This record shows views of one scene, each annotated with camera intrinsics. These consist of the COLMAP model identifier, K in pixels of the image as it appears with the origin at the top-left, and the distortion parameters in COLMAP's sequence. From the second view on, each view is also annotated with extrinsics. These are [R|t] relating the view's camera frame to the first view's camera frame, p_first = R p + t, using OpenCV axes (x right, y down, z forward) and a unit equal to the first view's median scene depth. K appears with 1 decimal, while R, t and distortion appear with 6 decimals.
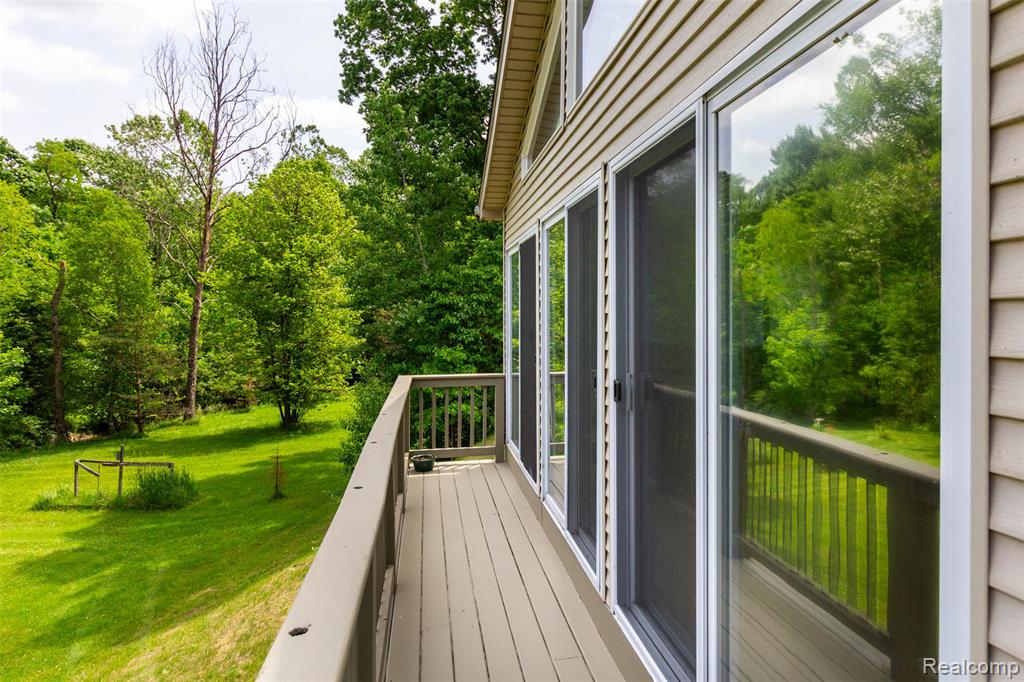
lens RADIAL K [[600.2, 0, 512.0], [0, 600.2, 341.0], [0, 0, 1]] dist [-0.002599, 0.000494]
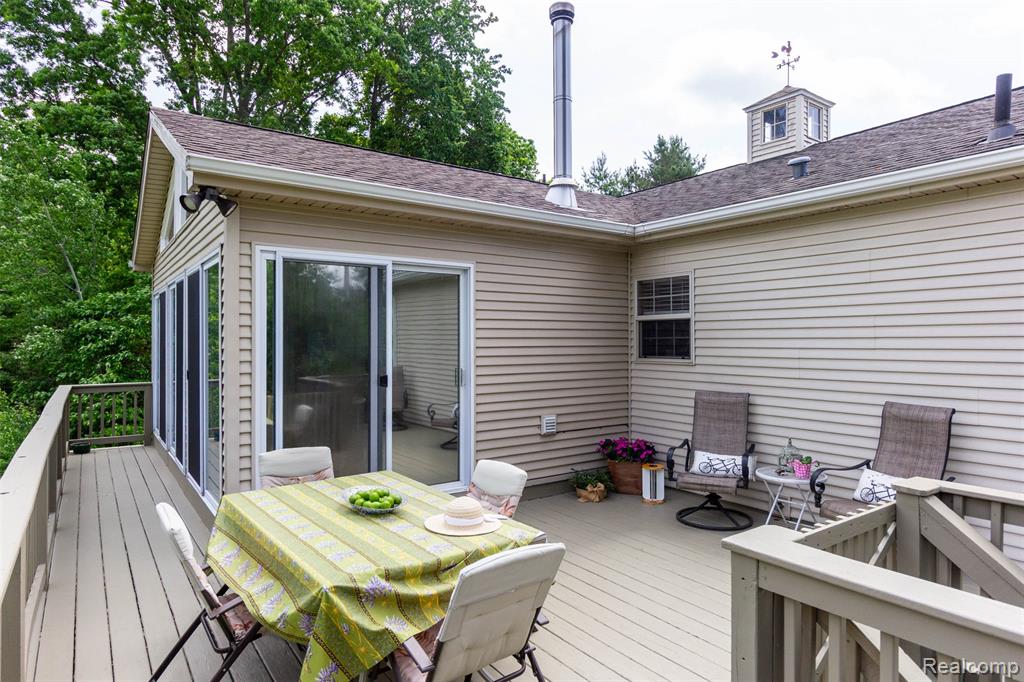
lens RADIAL K [[600.2, 0, 512.0], [0, 600.2, 341.0], [0, 0, 1]] dist [-0.002599, 0.000494]
pose [[0.886710, -0.002108, 0.462322, 0.080094], [0.023070, 0.998946, -0.039692, 0.031670], [-0.461751, 0.045861, 0.885823, -0.589072]]
